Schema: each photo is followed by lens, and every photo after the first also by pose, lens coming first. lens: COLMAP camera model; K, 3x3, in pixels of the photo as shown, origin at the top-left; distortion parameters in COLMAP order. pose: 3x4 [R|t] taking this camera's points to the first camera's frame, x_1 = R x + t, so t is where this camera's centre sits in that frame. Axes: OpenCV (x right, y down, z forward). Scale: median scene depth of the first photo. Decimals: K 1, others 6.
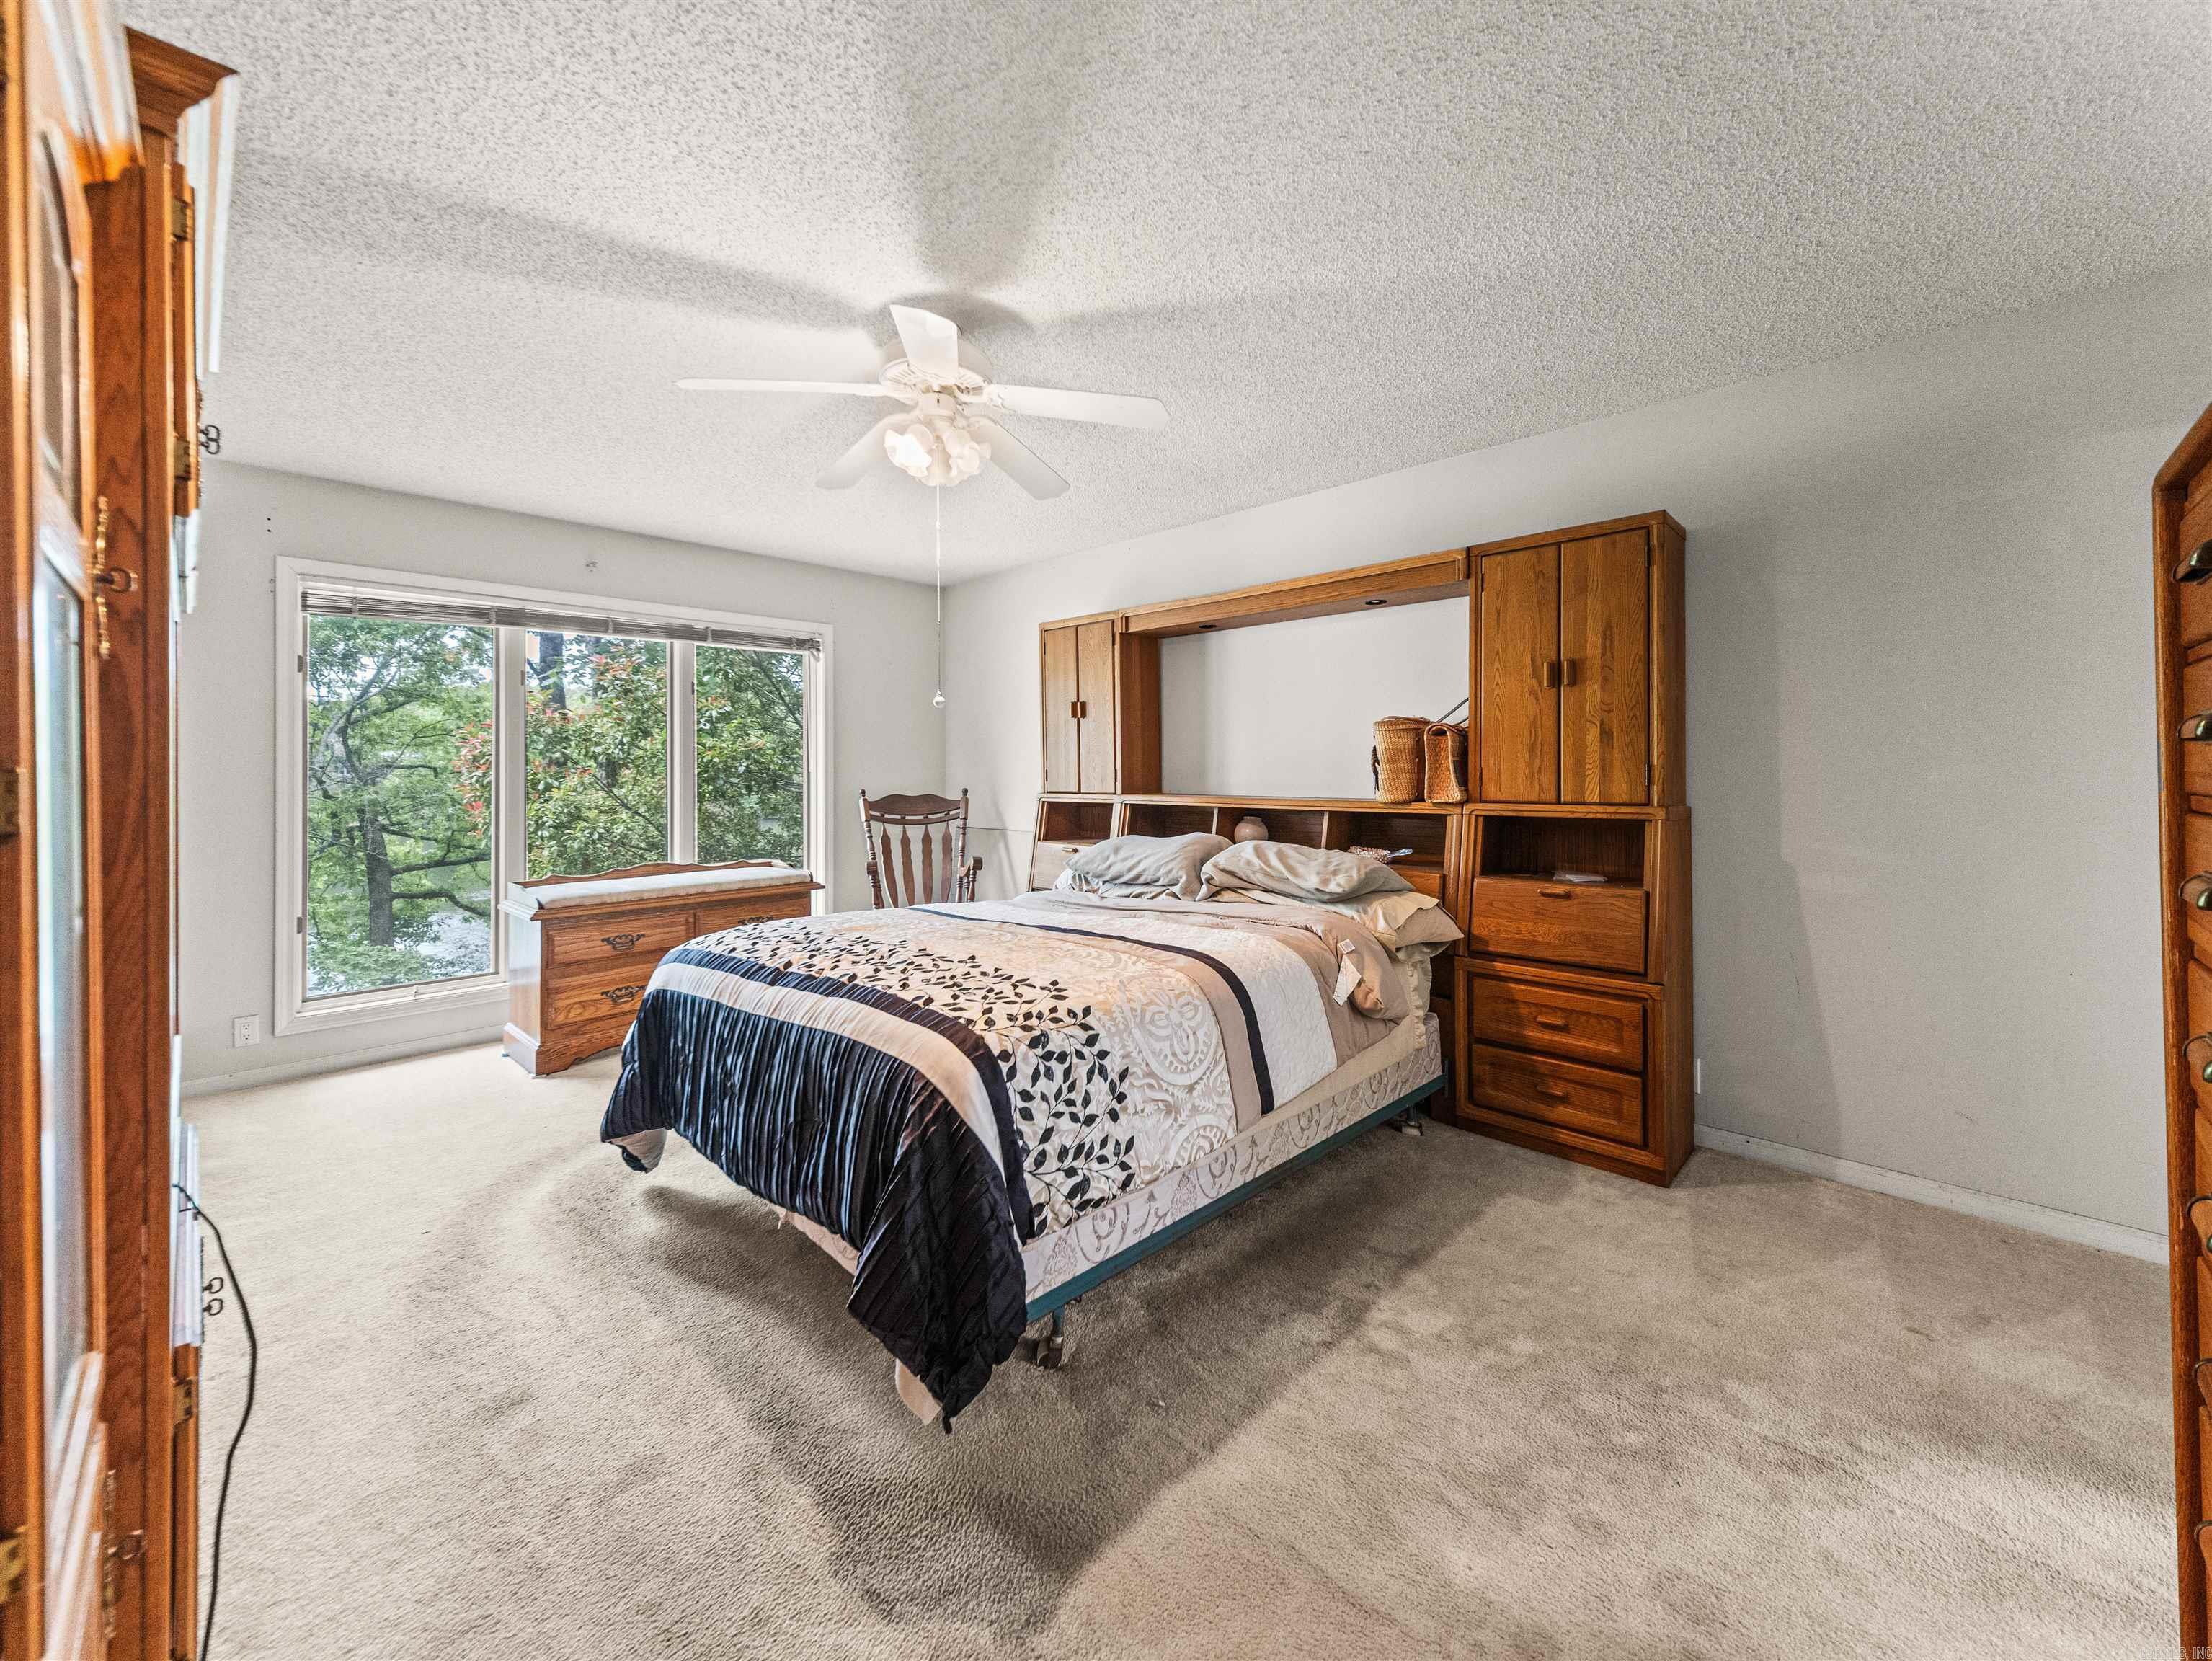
lens RADIAL K [[862.6, 0, 1138.0], [0, 862.6, 775.5], [0, 0, 1]] dist [0.019975, -0.000647]
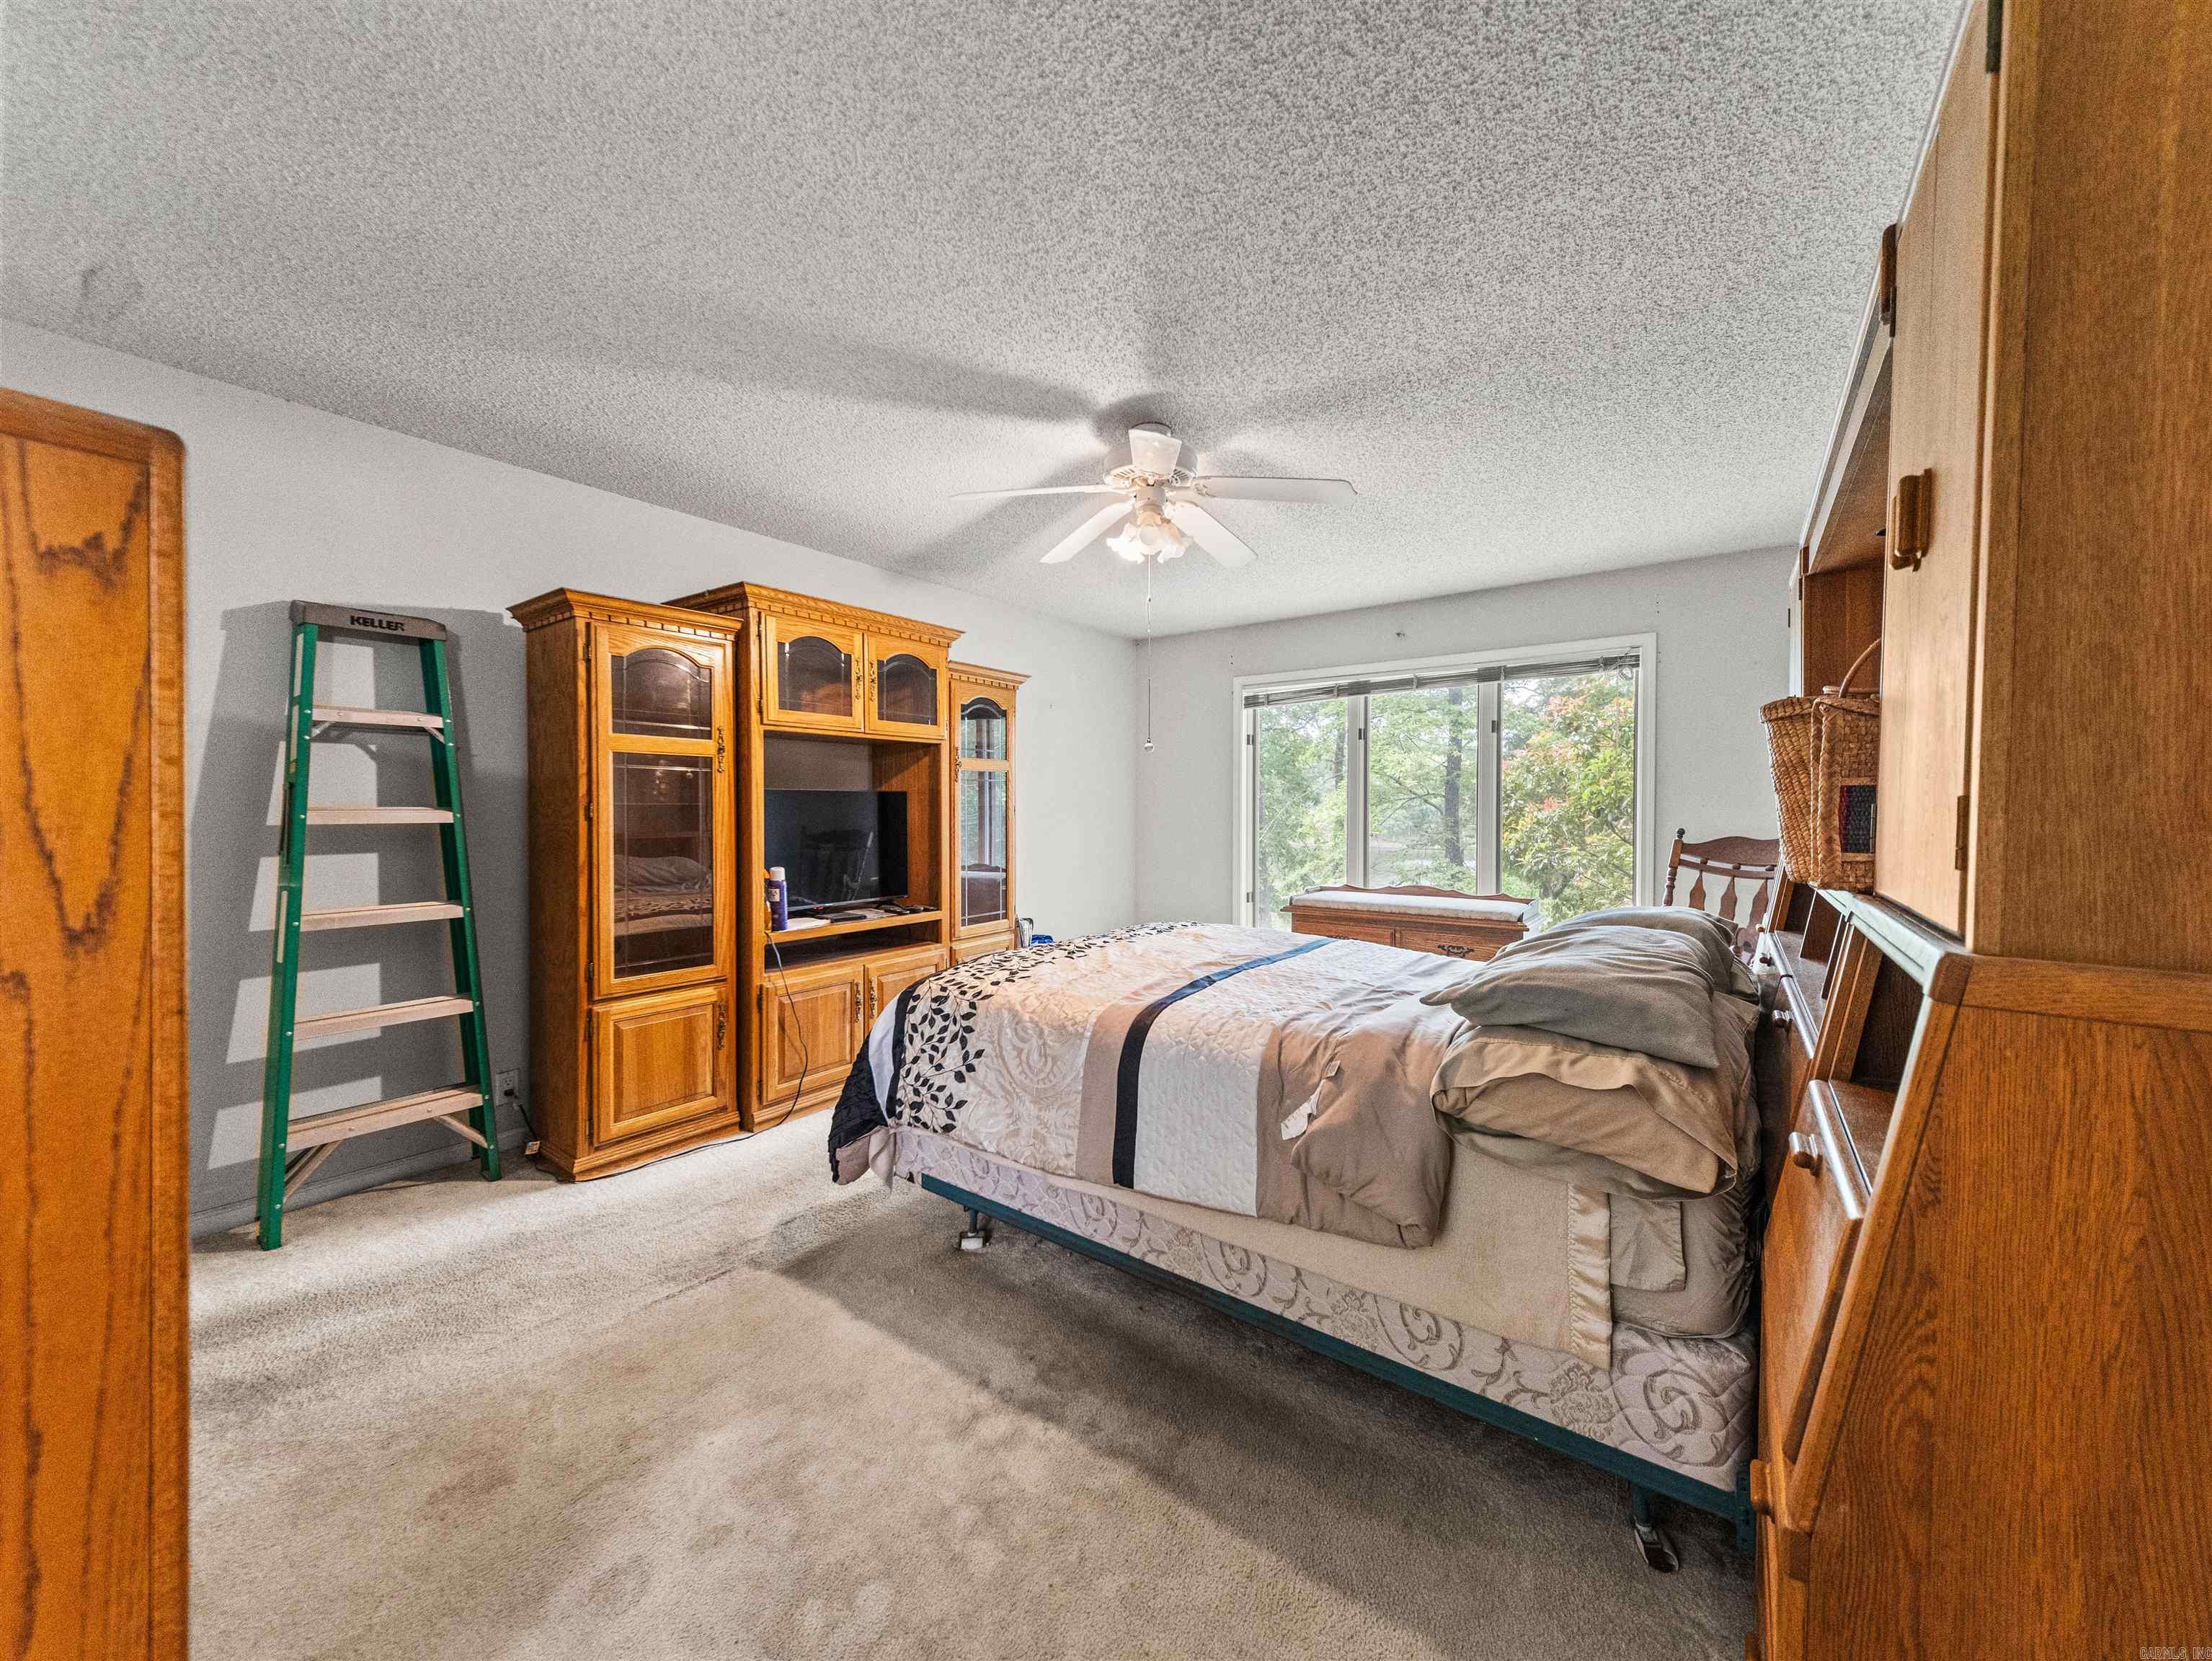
lens RADIAL K [[862.6, 0, 1107.6], [0, 862.6, 819.9], [0, 0, 1]] dist [0.019975, -0.000647]
pose [[0.137775, 0.021800, -0.990224, 1.279126], [-0.007756, 0.999751, 0.020930, -0.014401], [0.990433, 0.004797, 0.137909, 1.057850]]
